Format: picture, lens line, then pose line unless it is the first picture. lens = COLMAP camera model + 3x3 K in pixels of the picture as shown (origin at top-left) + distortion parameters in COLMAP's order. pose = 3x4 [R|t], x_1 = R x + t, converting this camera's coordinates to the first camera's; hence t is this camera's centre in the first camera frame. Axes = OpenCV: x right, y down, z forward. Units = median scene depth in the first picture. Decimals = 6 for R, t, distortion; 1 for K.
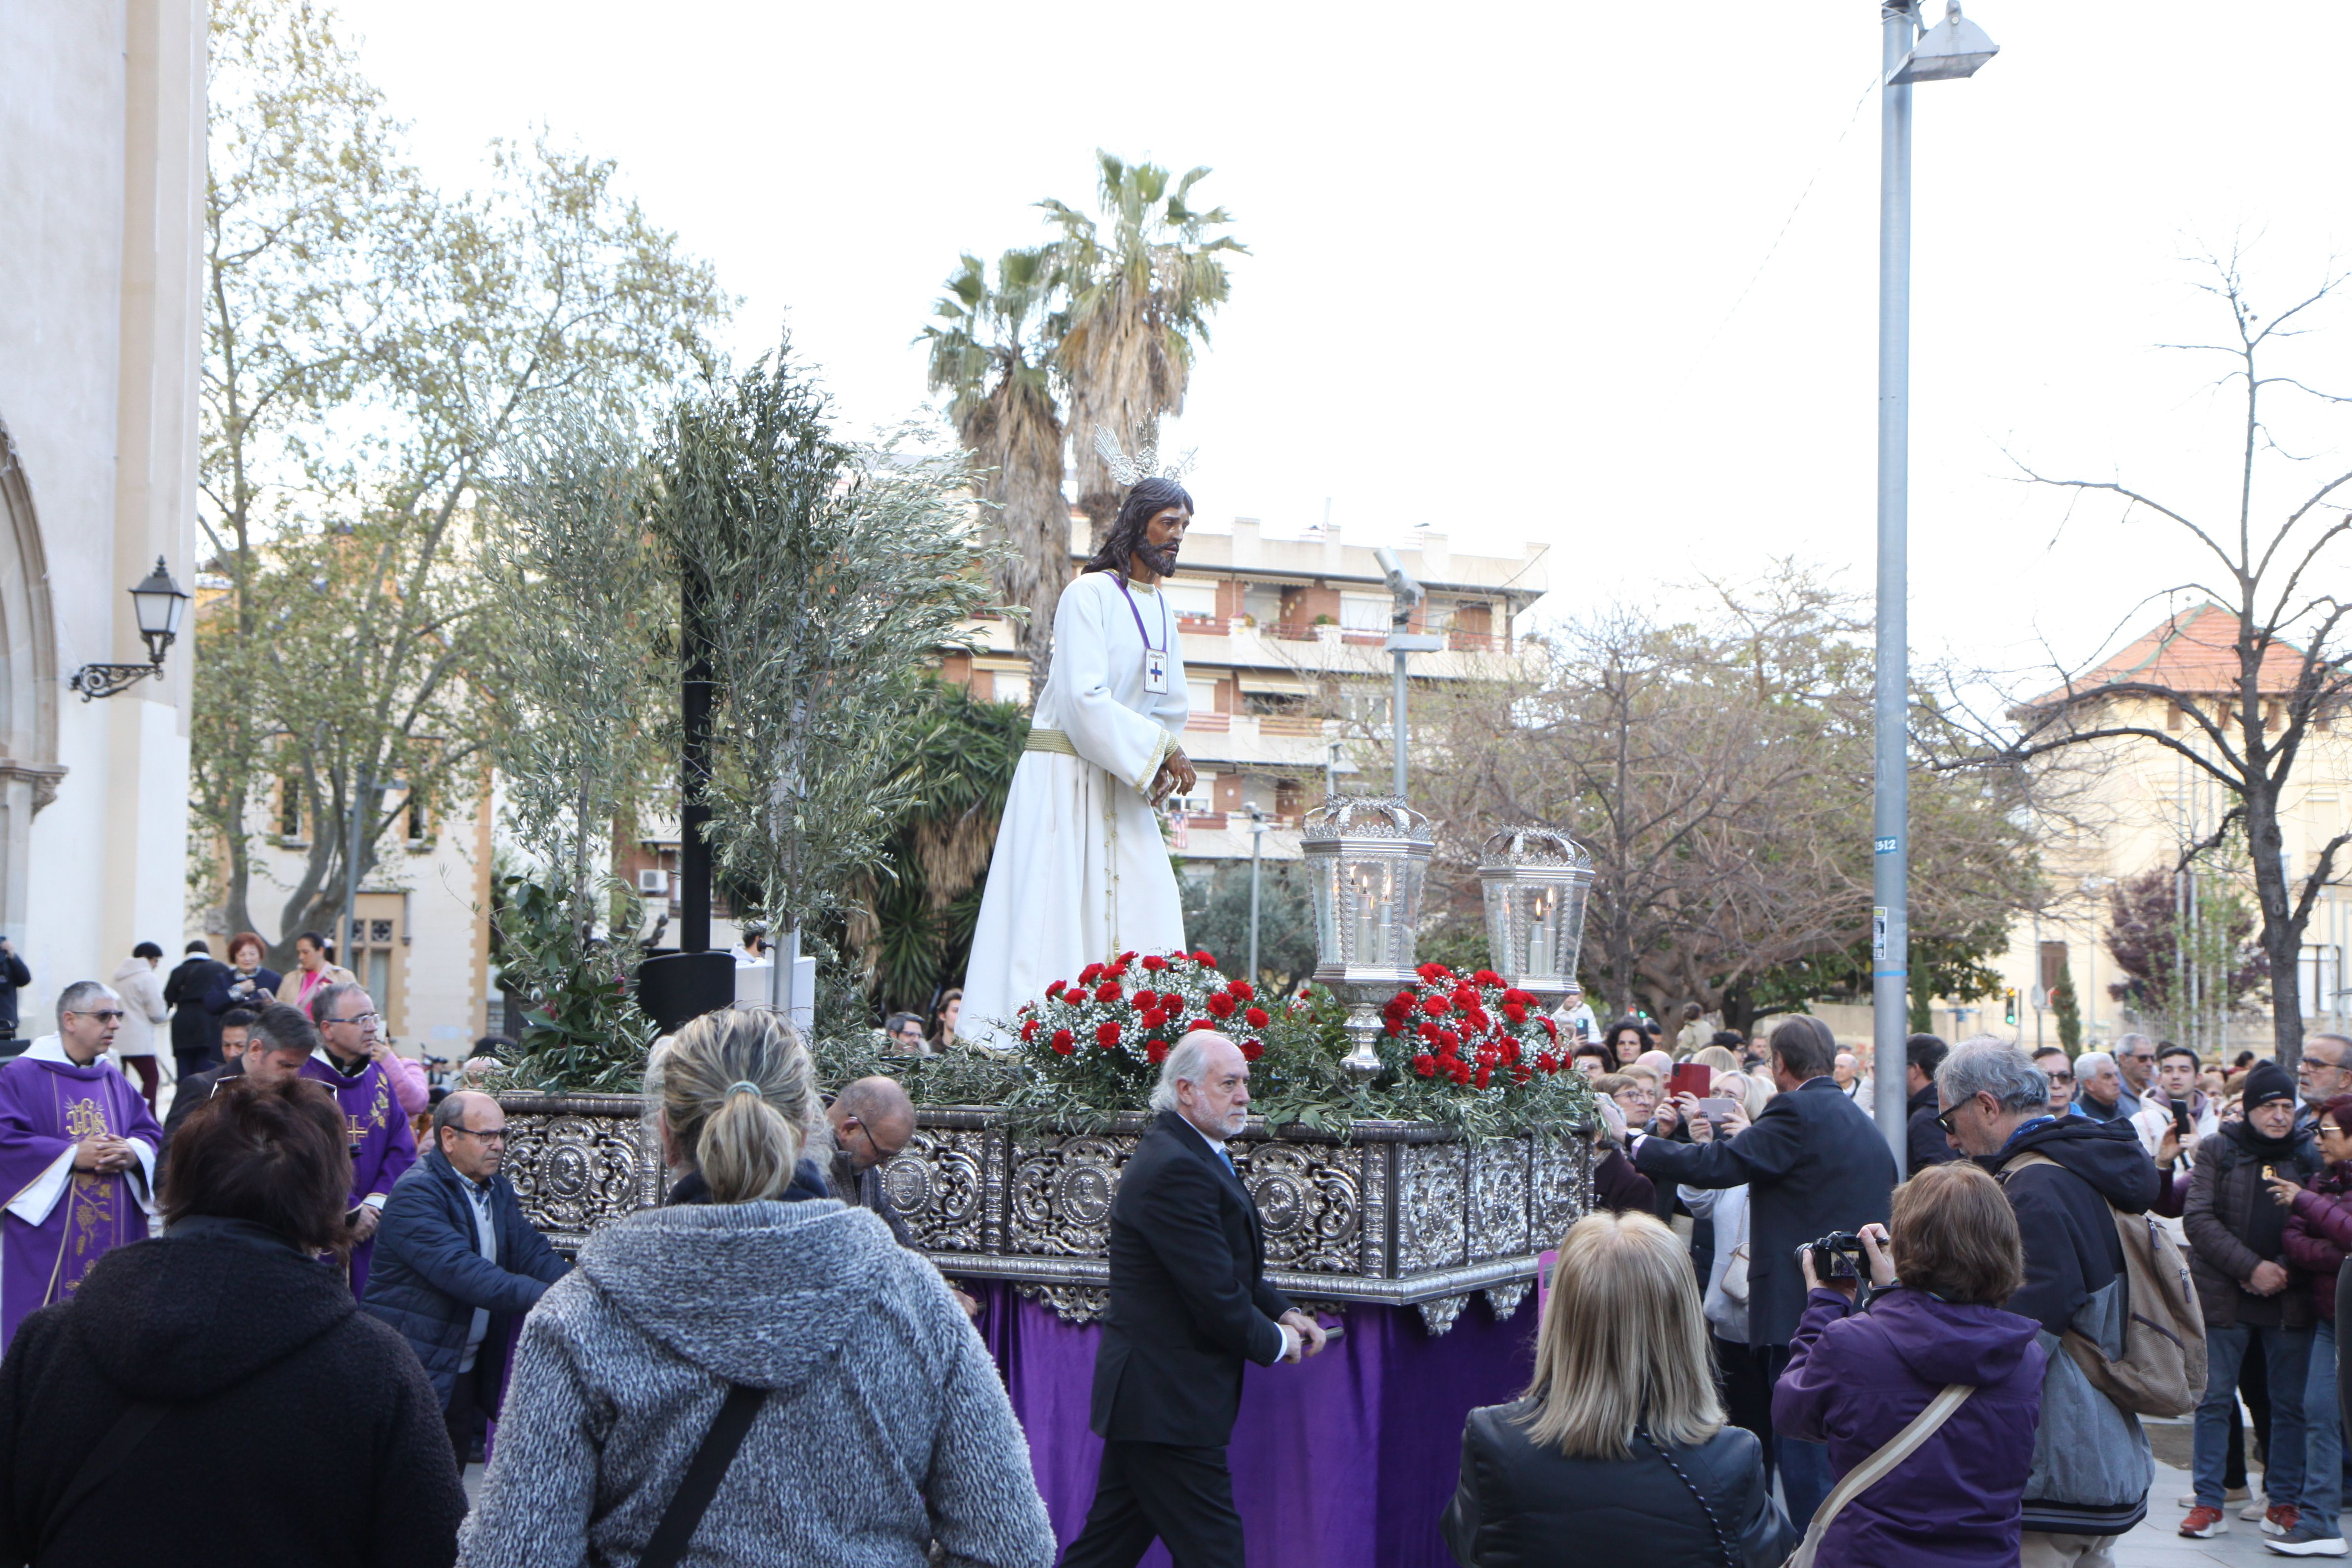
lens RADIAL K [[3248.0, 0, 1191.4], [0, 3248.0, 778.6], [0, 0, 1]] dist [0.142839, 0.000000]
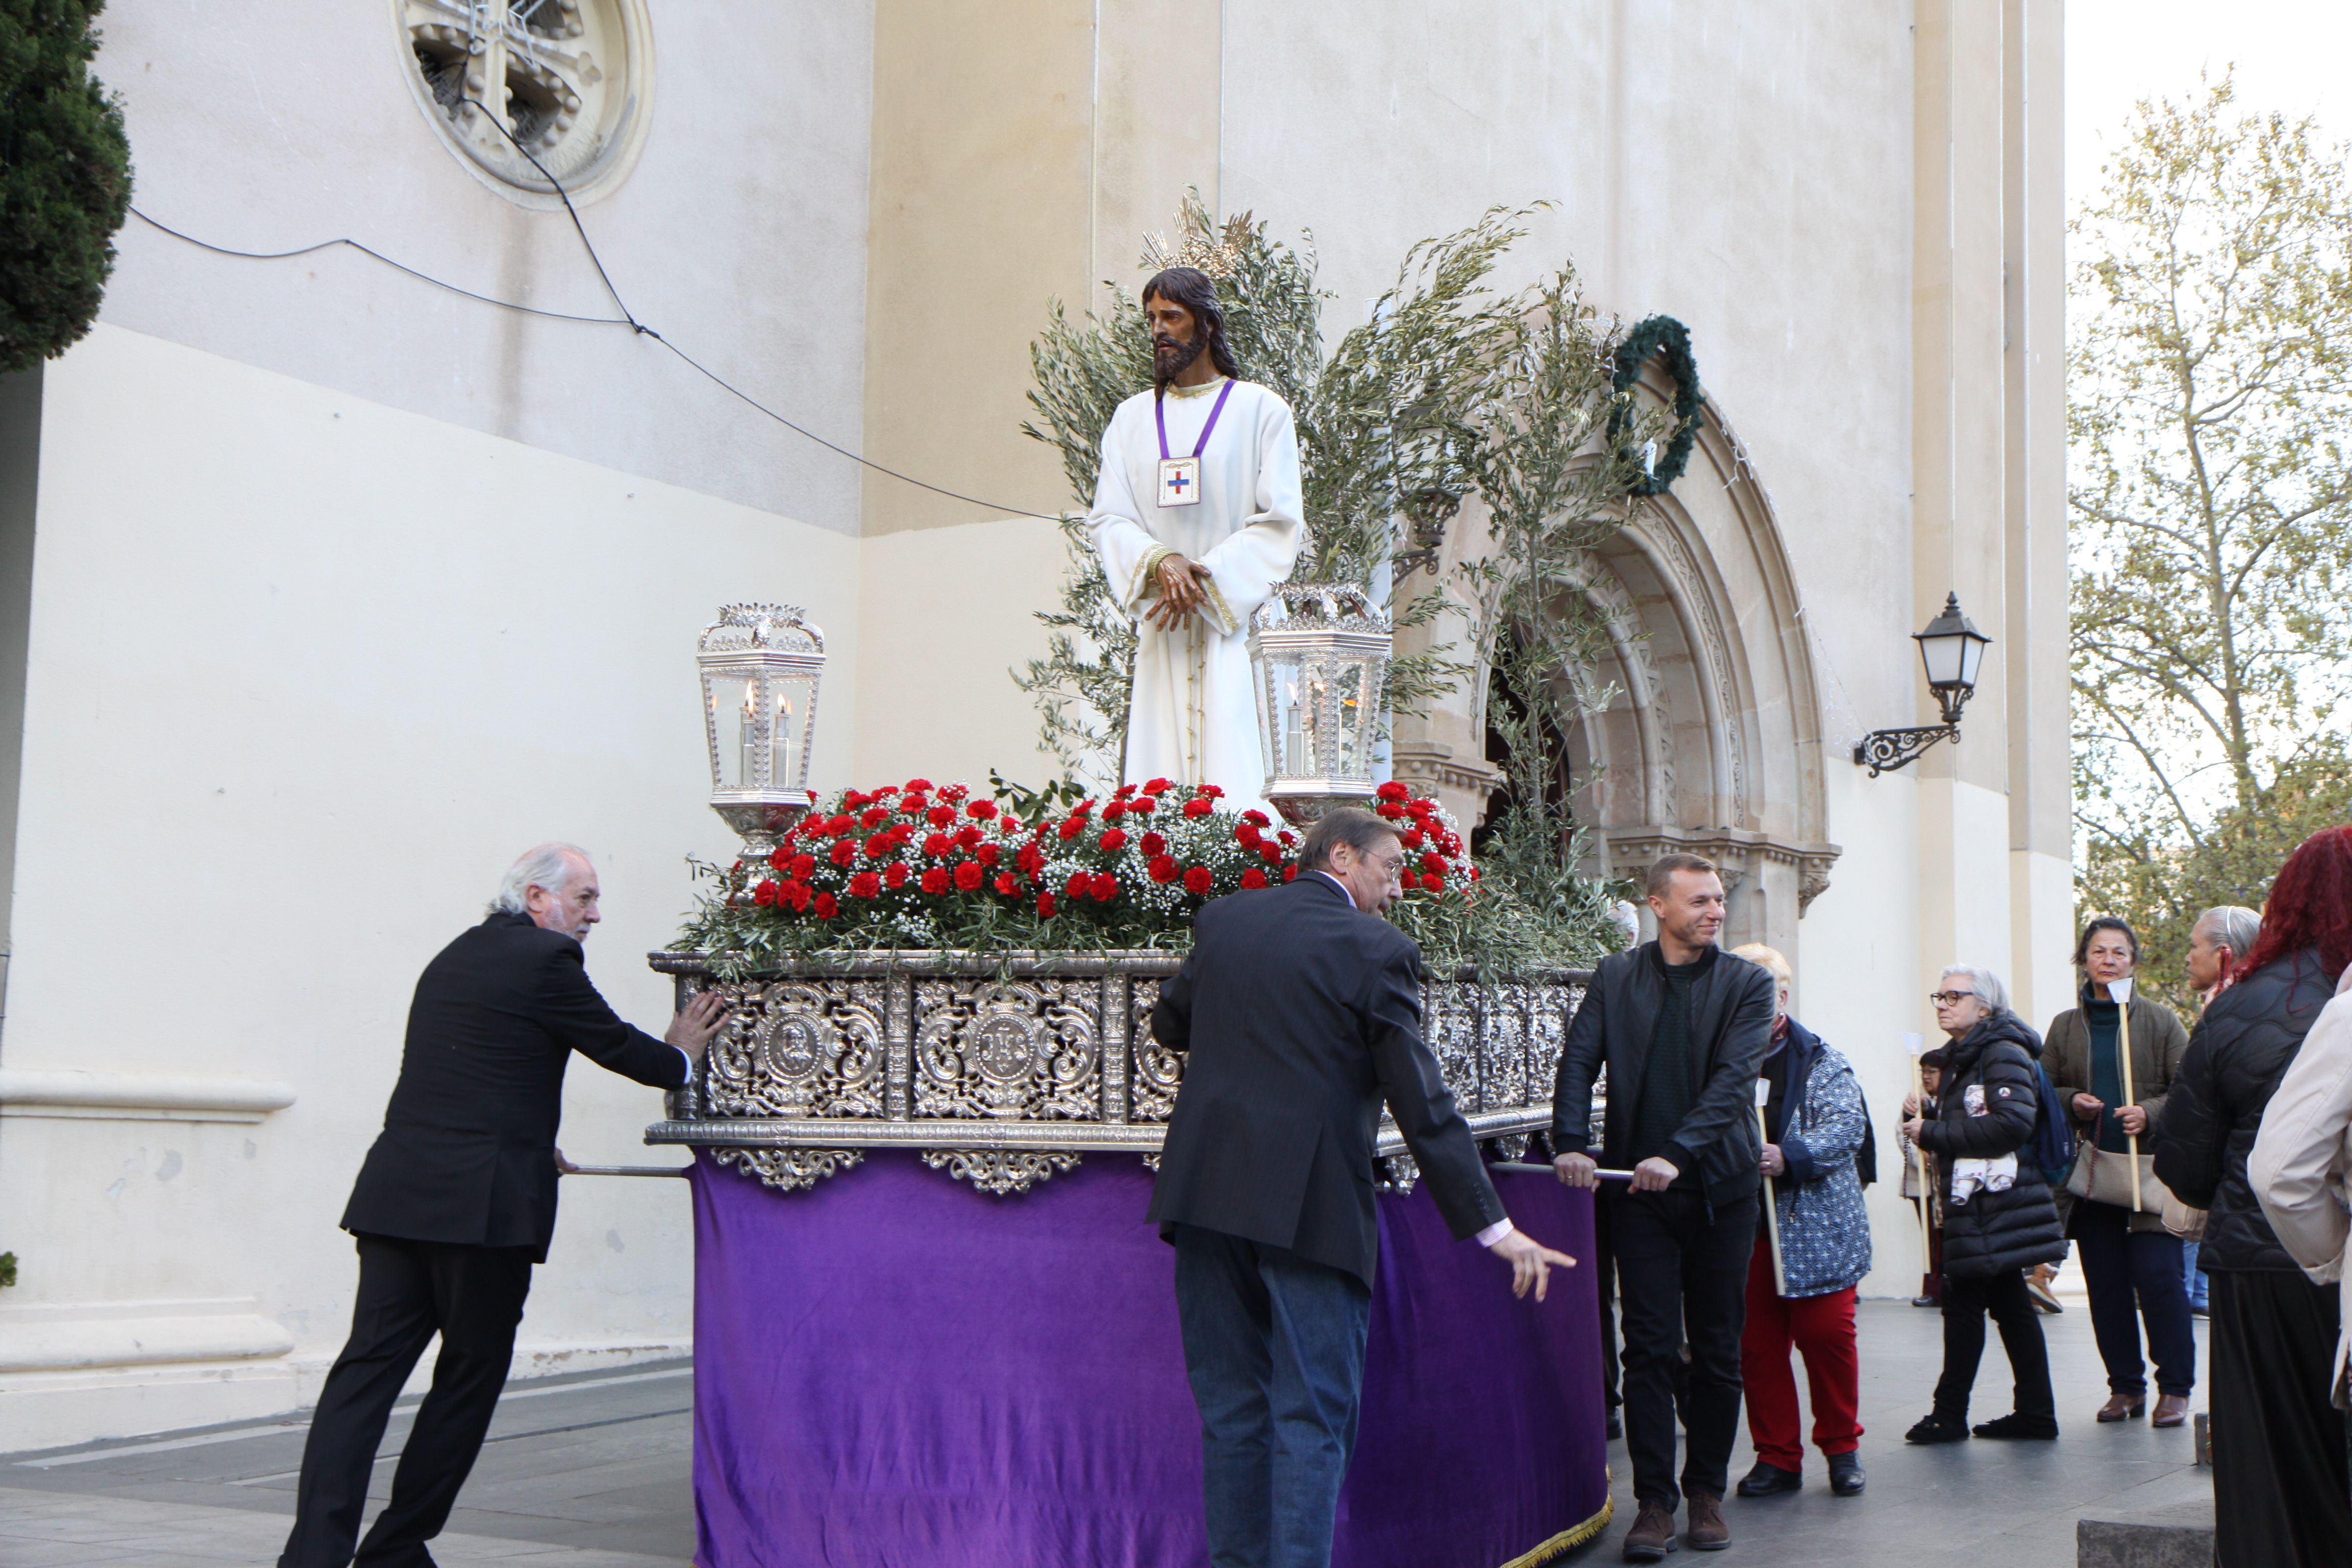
lens RADIAL K [[3225.5, 0, 1193.4], [0, 3225.5, 793.5], [0, 0, 1]] dist [0.125731, 0.000000]
pose [[0.811151, -0.076683, -0.579788, -0.000438], [0.029748, 0.995493, -0.090046, 0.020605], [0.584080, 0.055793, 0.809776, 0.100174]]
